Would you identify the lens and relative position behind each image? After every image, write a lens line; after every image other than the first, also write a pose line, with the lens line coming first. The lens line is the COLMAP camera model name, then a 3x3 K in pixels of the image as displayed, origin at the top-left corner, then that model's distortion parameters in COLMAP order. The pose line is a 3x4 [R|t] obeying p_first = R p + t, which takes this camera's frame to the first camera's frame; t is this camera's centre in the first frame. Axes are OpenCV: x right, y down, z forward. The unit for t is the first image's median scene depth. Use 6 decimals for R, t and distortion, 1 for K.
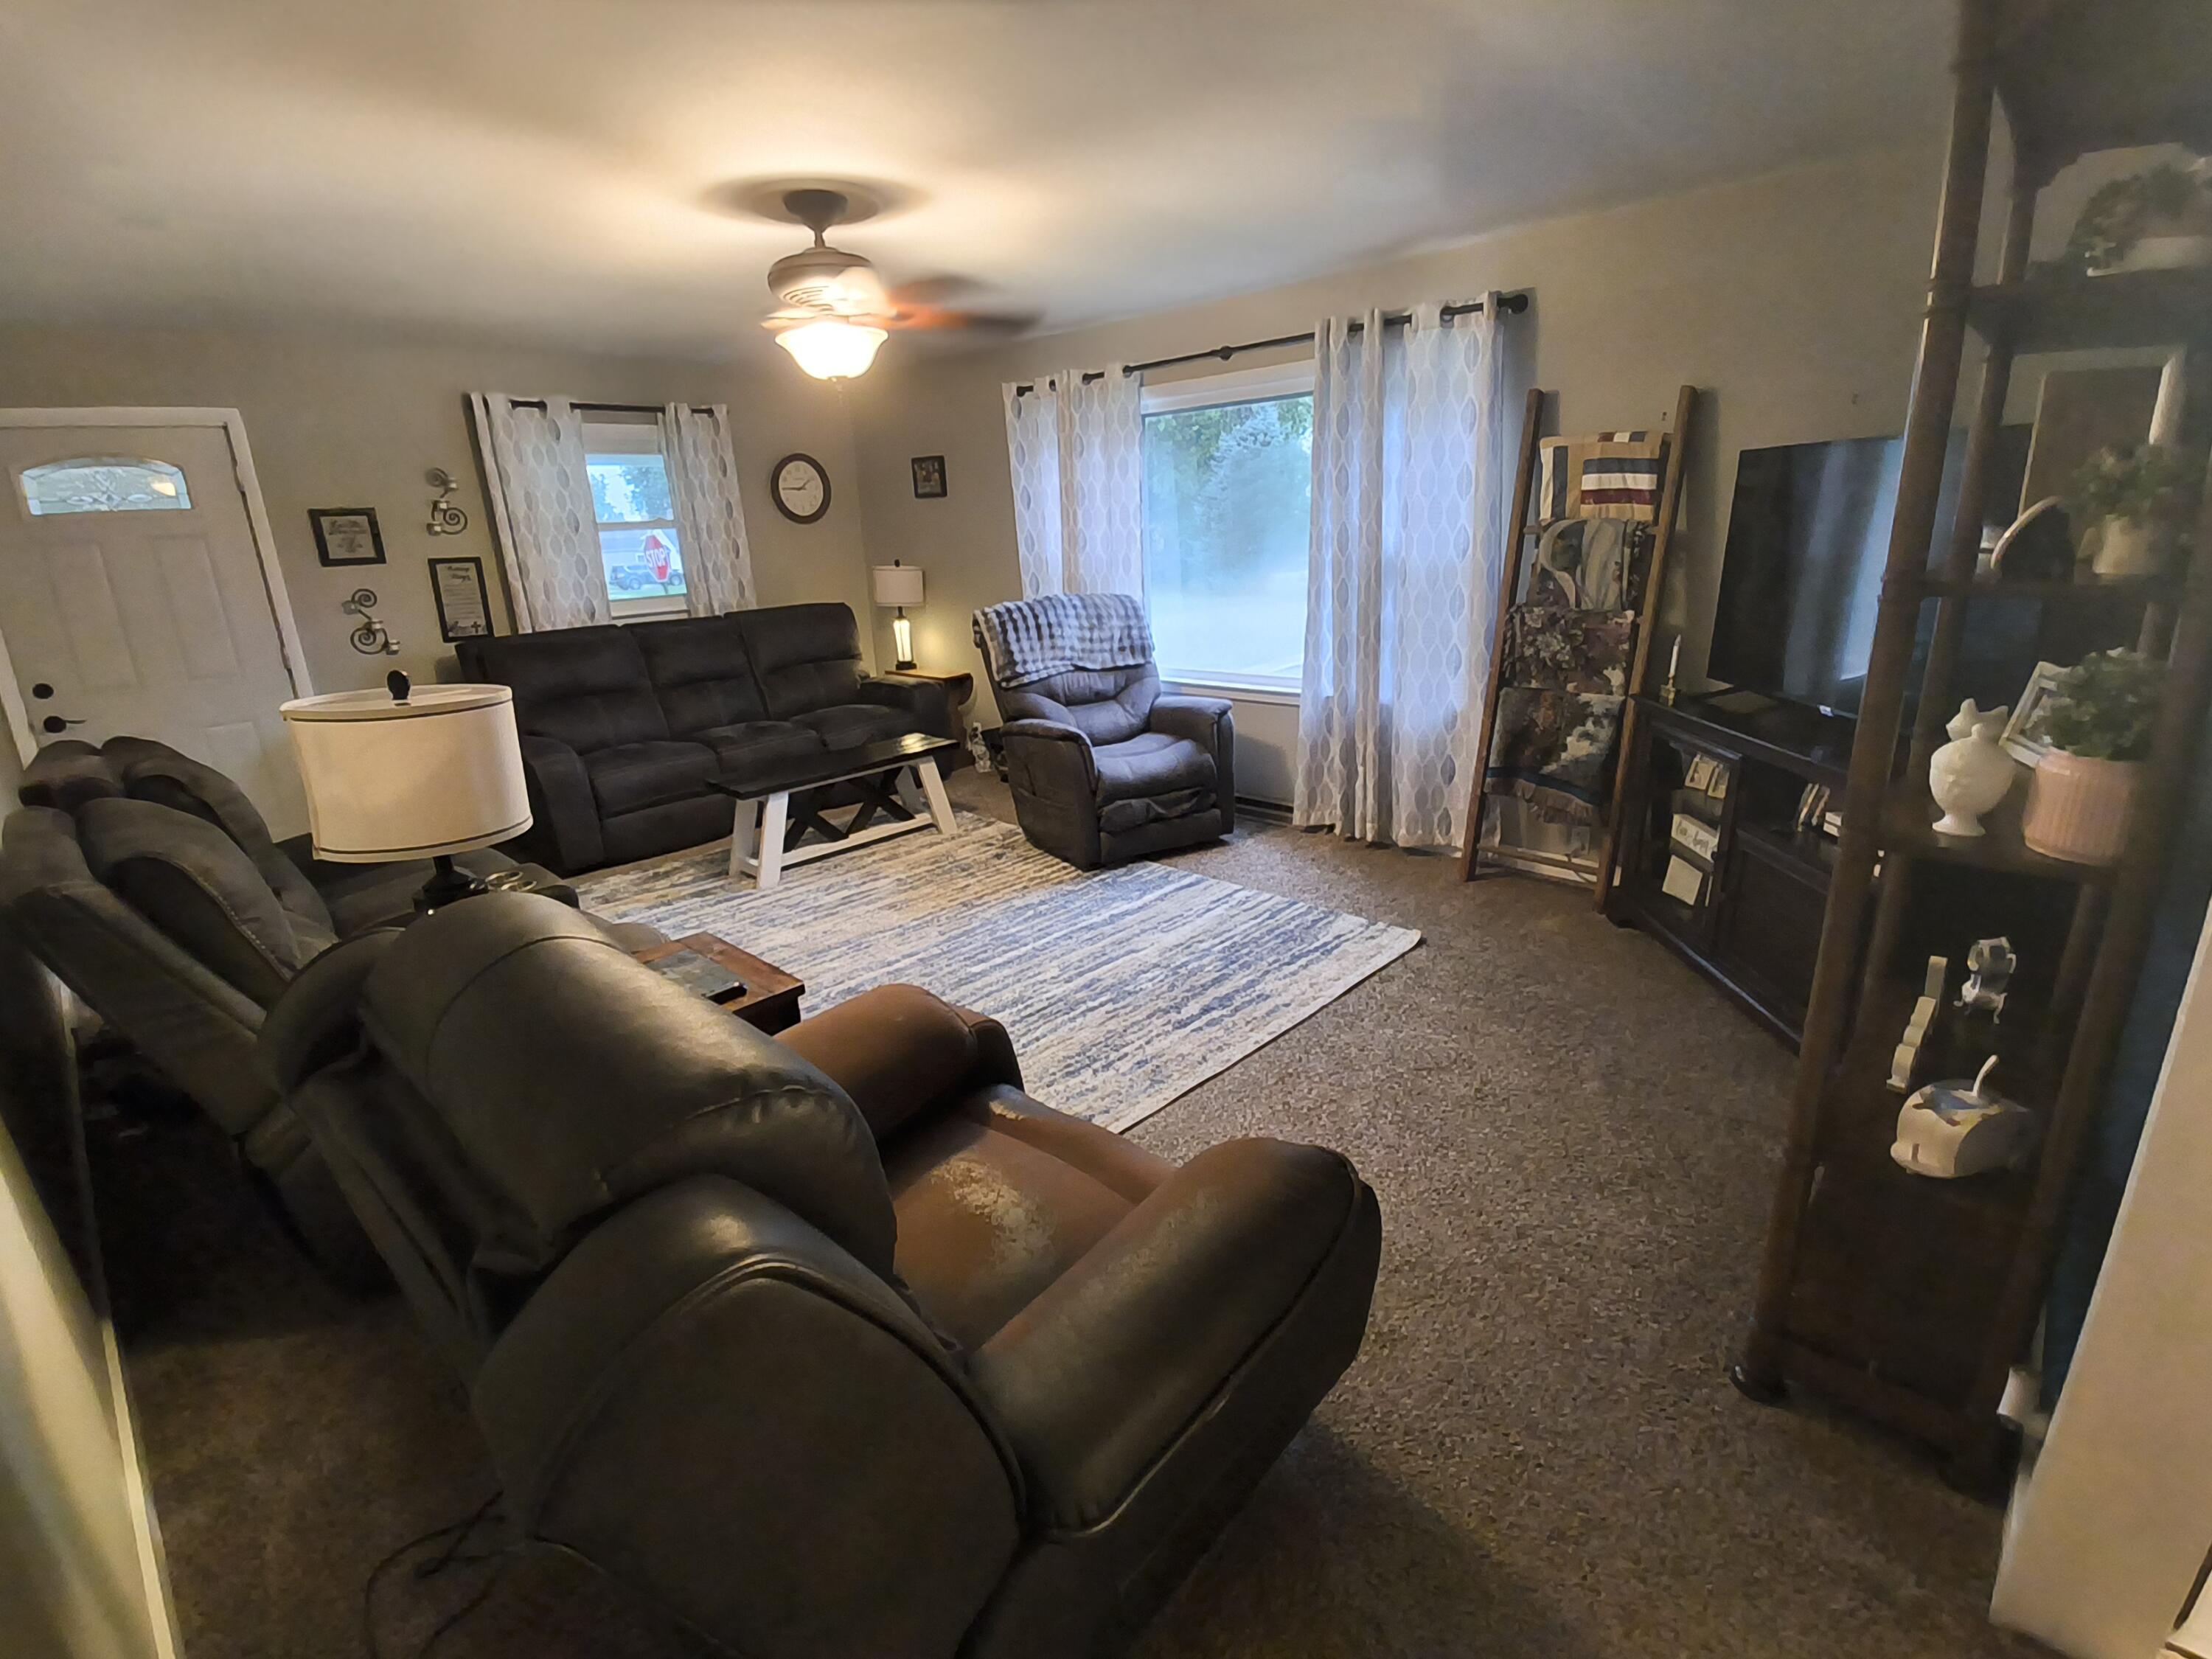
lens RADIAL K [[1022.4, 0, 1102.3], [0, 1022.4, 830.0], [0, 0, 1]] dist [0.000150, -0.013214]
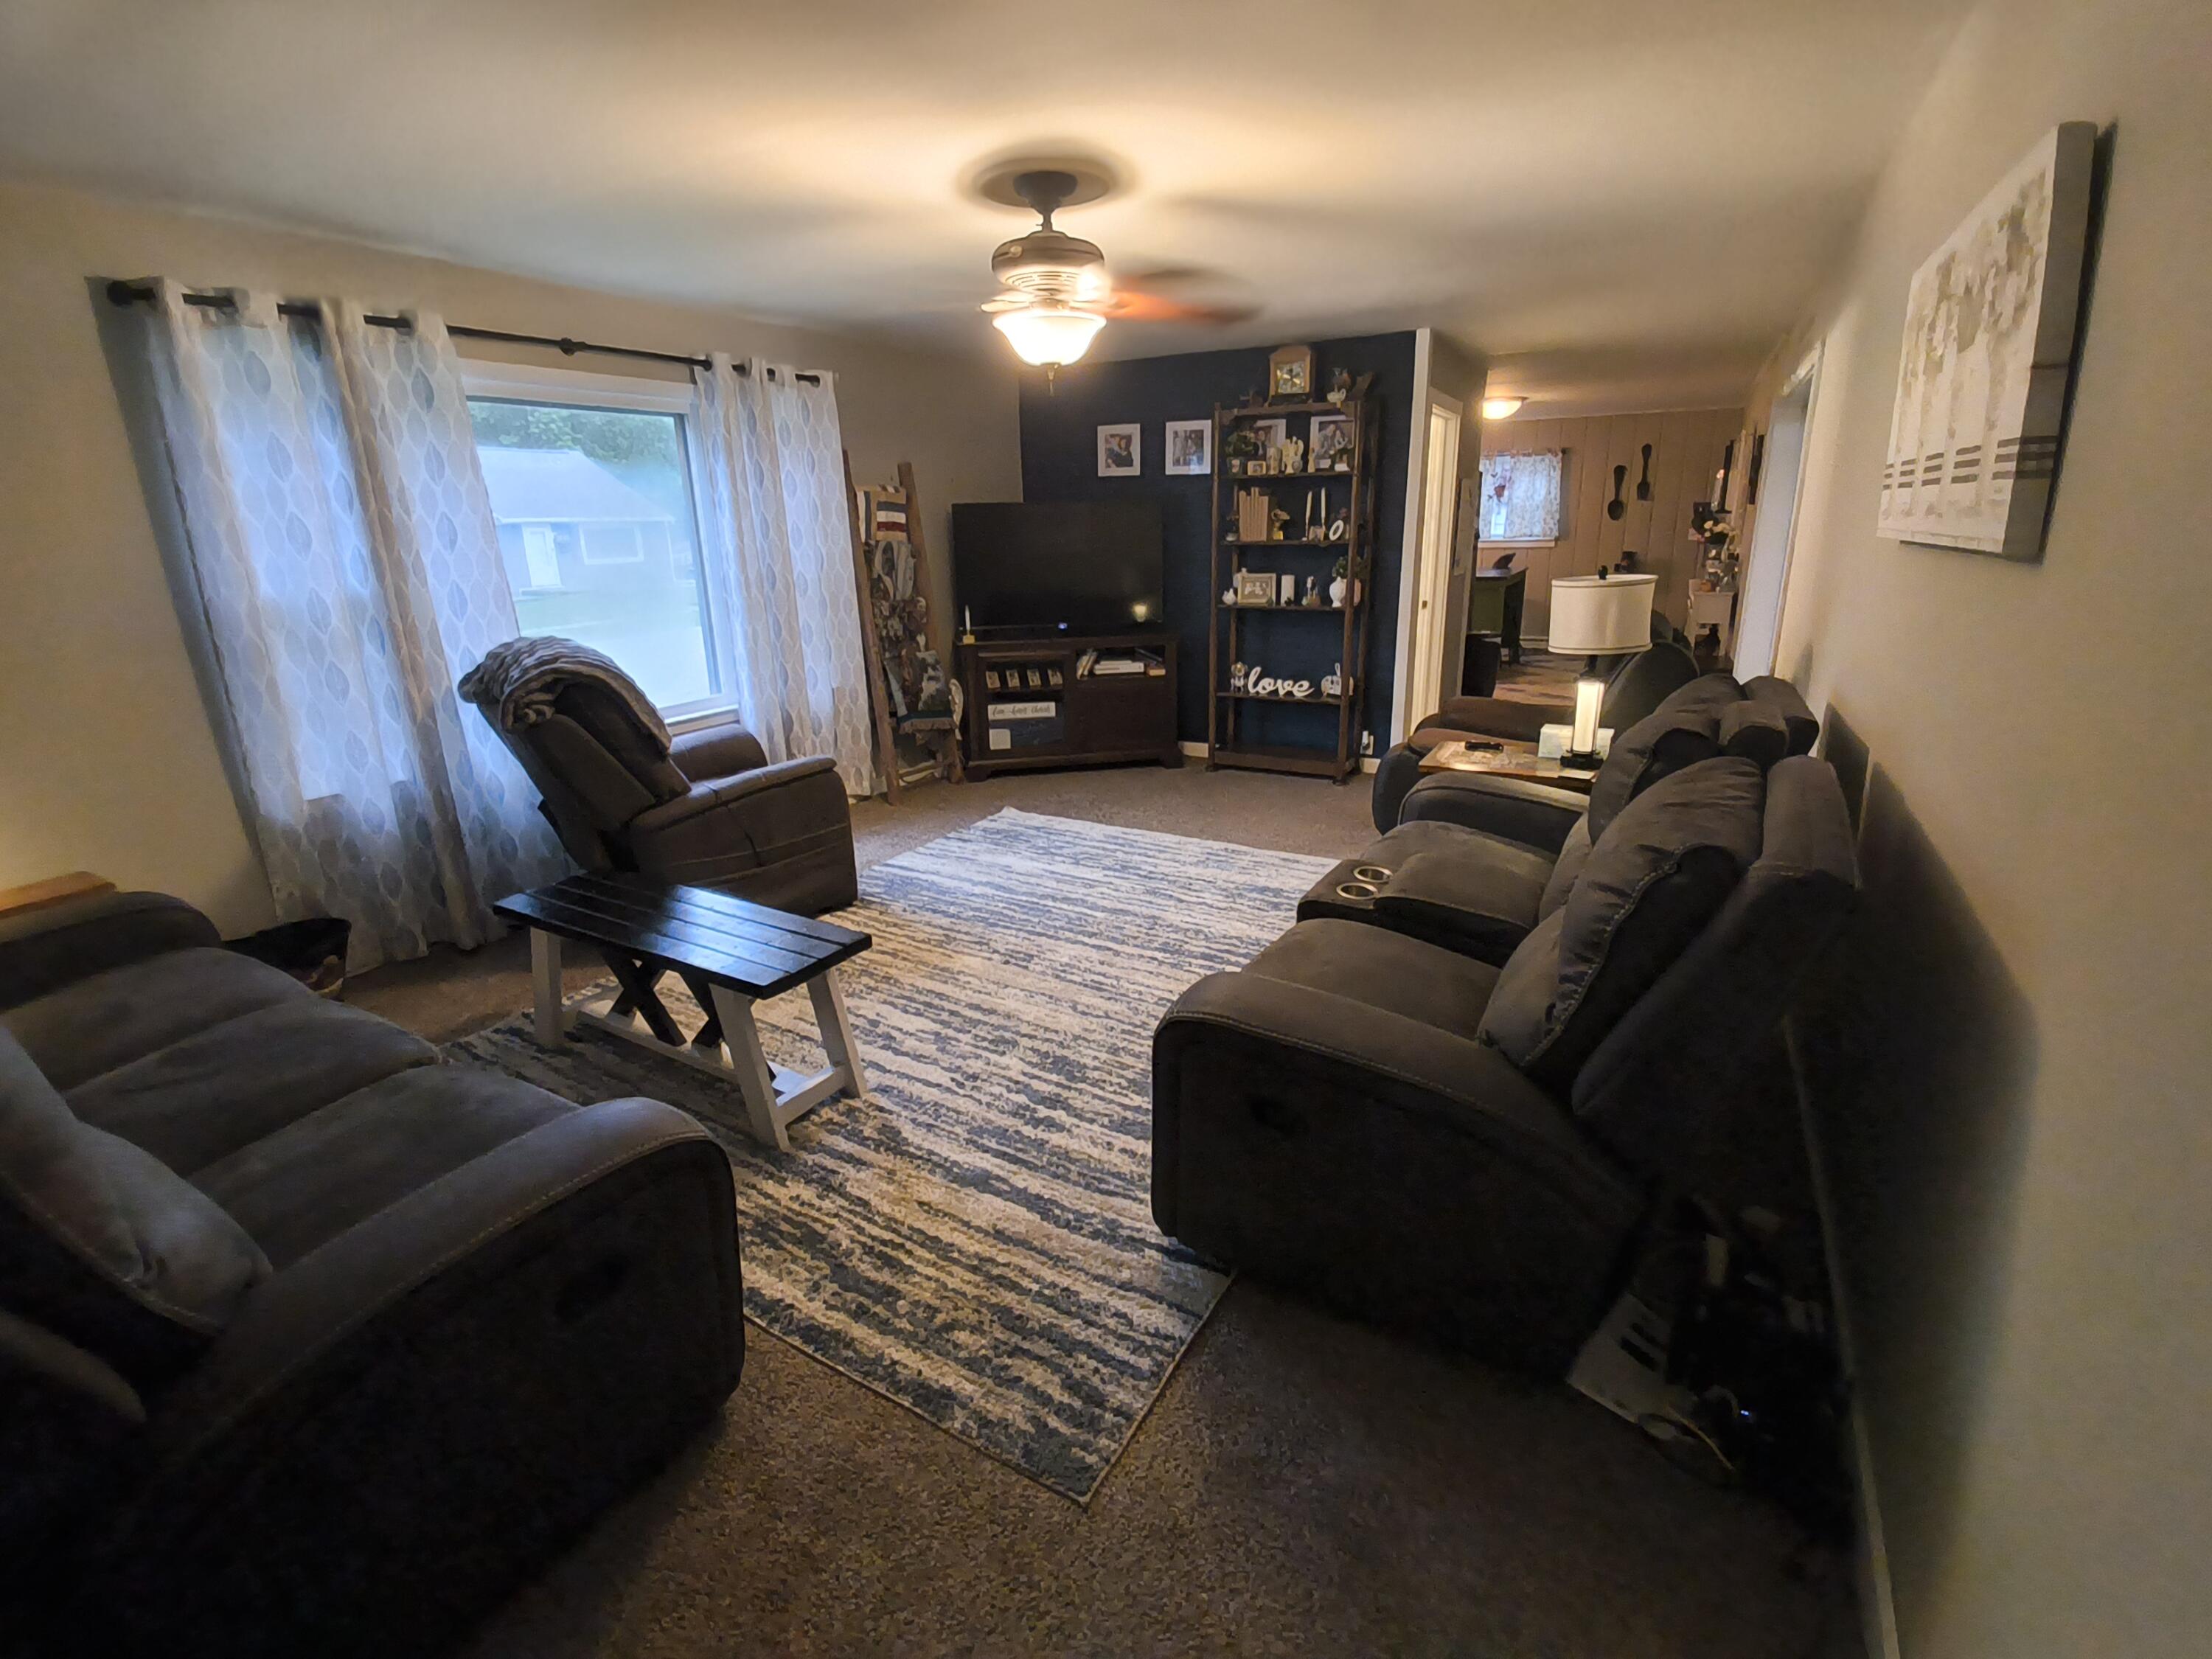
lens RADIAL K [[1022.4, 0, 1102.3], [0, 1022.4, 830.0], [0, 0, 1]] dist [0.000150, -0.013214]
pose [[-0.255619, -0.230101, 0.938995, -1.121104], [0.312090, 0.899624, 0.305412, -0.281801], [-0.915018, 0.371120, -0.158149, 1.104567]]
